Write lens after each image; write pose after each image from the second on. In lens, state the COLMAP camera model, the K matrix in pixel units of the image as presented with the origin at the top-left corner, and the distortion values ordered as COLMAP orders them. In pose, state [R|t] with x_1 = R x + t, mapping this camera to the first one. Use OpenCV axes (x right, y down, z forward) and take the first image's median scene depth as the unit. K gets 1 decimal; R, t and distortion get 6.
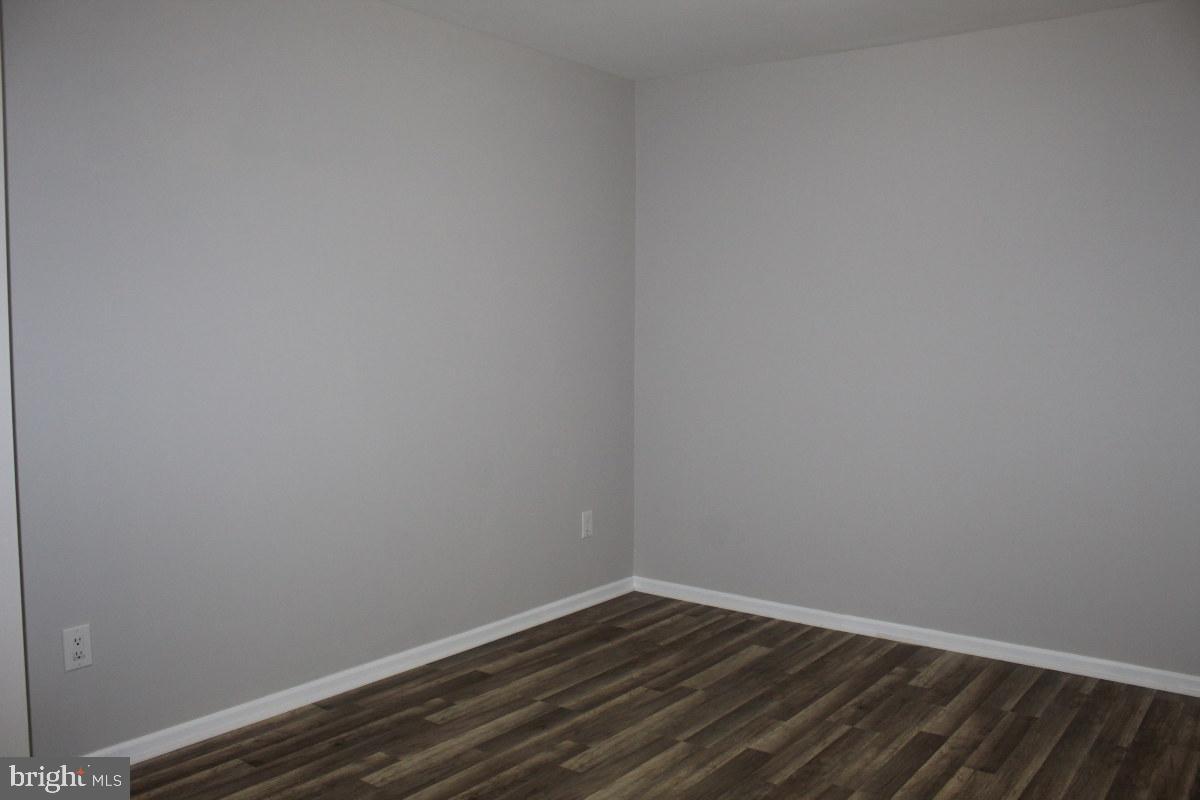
lens RADIAL K [[999.7, 0, 600.0], [0, 999.7, 400.0], [0, 0, 1]] dist [-0.164935, 0.141145]
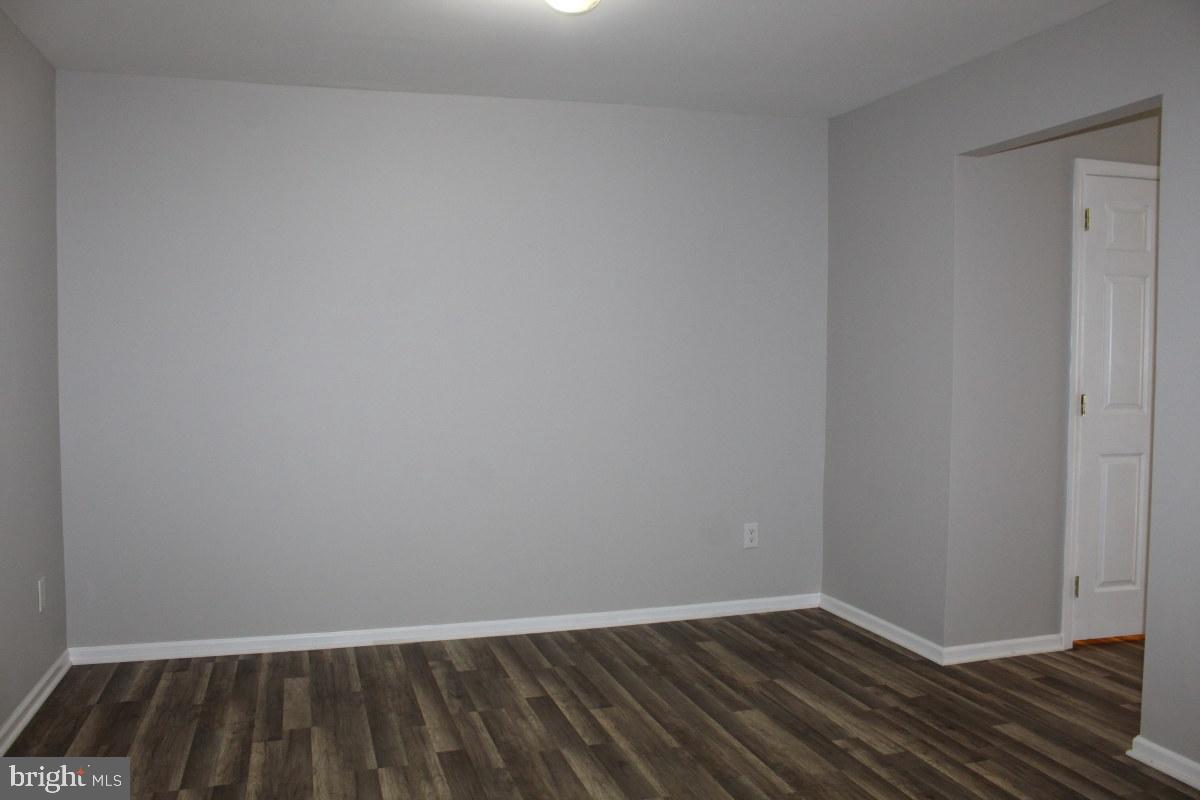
lens RADIAL K [[999.7, 0, 600.0], [0, 999.7, 400.0], [0, 0, 1]] dist [-0.164935, 0.141145]
pose [[0.584297, -0.041249, 0.810491, -0.563539], [0.062172, 0.998048, 0.005974, -0.018527], [-0.809155, 0.046899, 0.585721, 0.215231]]
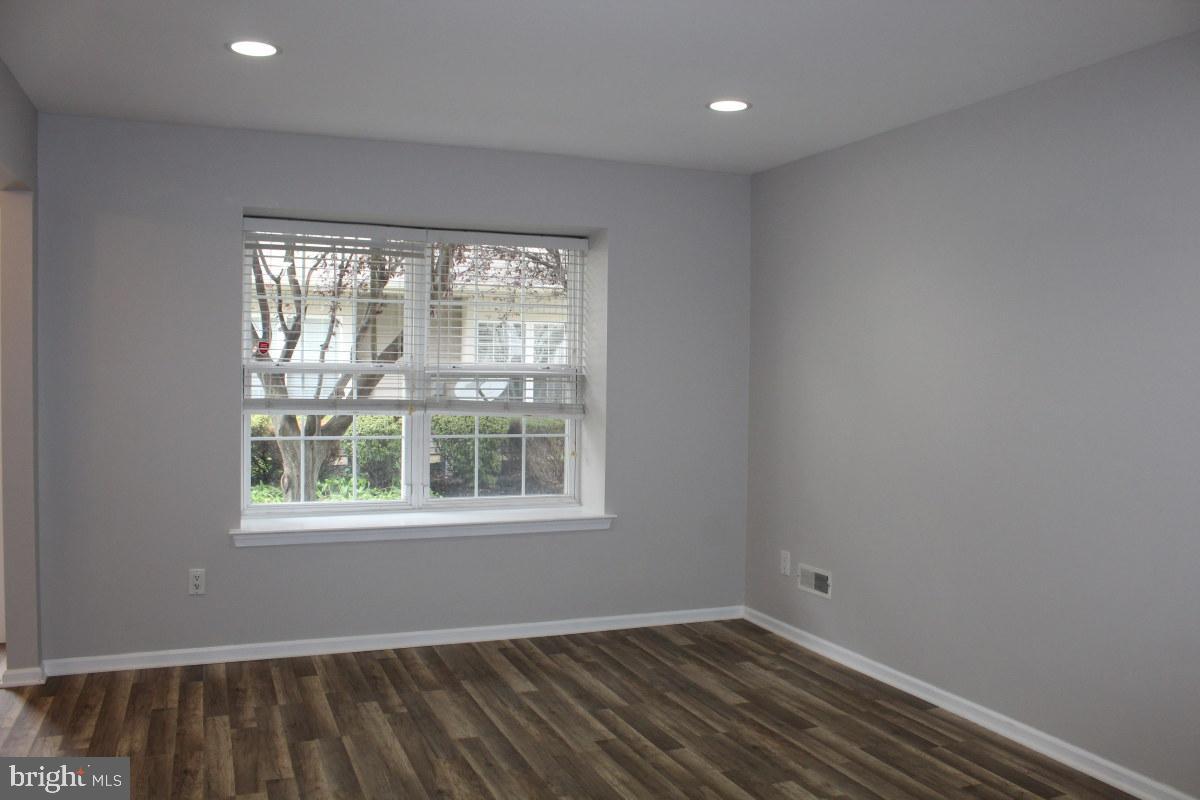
lens RADIAL K [[999.7, 0, 600.0], [0, 999.7, 400.0], [0, 0, 1]] dist [-0.164935, 0.141145]
pose [[-0.512105, 0.010227, -0.858862, 1.362606], [-0.073812, 0.995706, 0.055868, -0.120759], [0.855746, 0.092004, -0.509151, 1.459377]]
